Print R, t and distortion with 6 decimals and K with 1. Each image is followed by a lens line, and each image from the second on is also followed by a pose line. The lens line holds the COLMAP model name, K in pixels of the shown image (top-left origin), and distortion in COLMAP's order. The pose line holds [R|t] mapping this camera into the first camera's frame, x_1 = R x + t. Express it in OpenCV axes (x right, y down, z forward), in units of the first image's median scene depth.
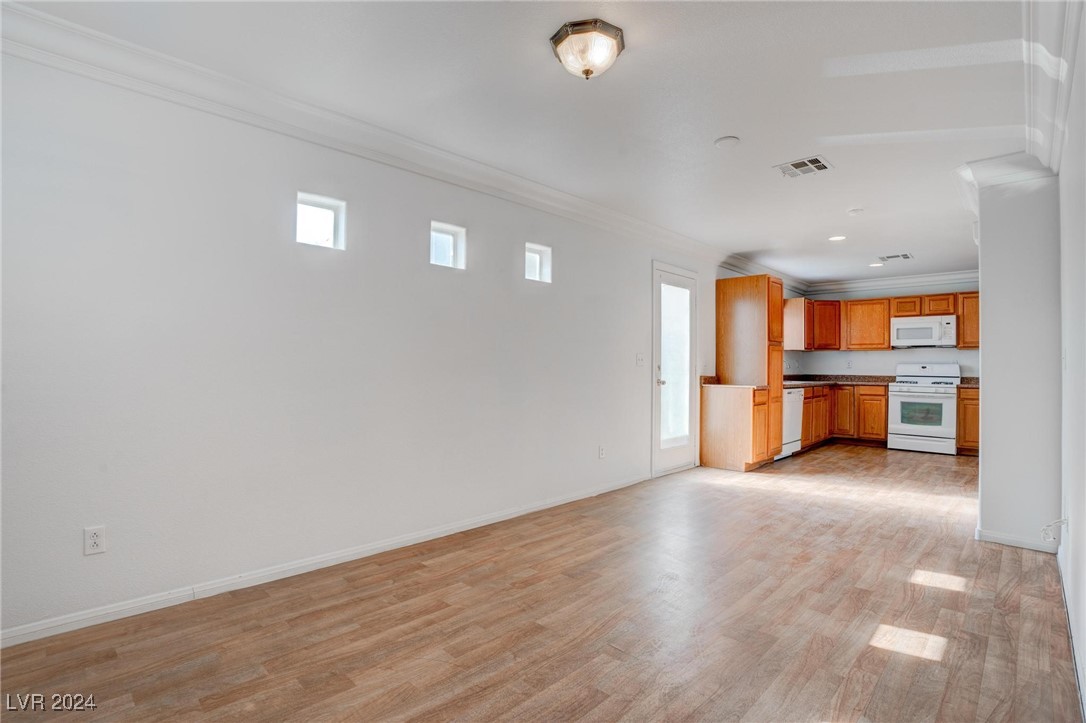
lens RADIAL K [[511.4, 0, 543.0], [0, 511.4, 361.5], [0, 0, 1]] dist [-0.039877, 0.000503]
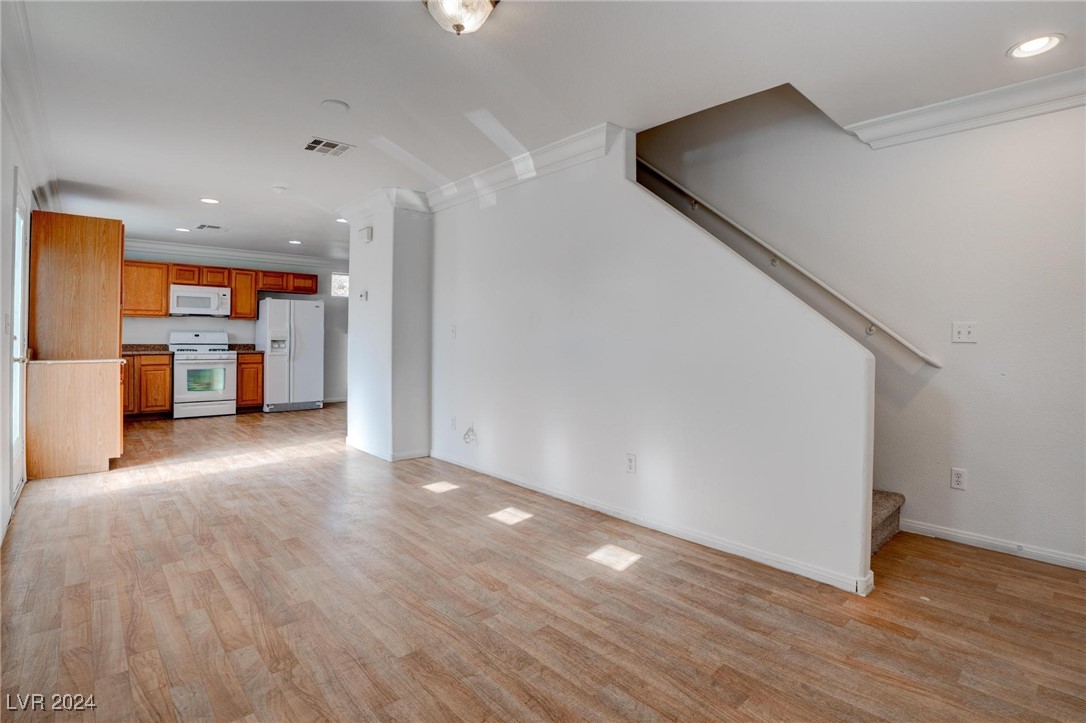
lens RADIAL K [[519.2, 0, 543.0], [0, 519.2, 361.5], [0, 0, 1]] dist [-0.065909, 0.000105]
pose [[0.060182, -0.048882, 0.996990, -0.247962], [-0.018692, 0.998570, 0.050088, -0.000079], [-0.998012, -0.021650, 0.059182, 0.234311]]
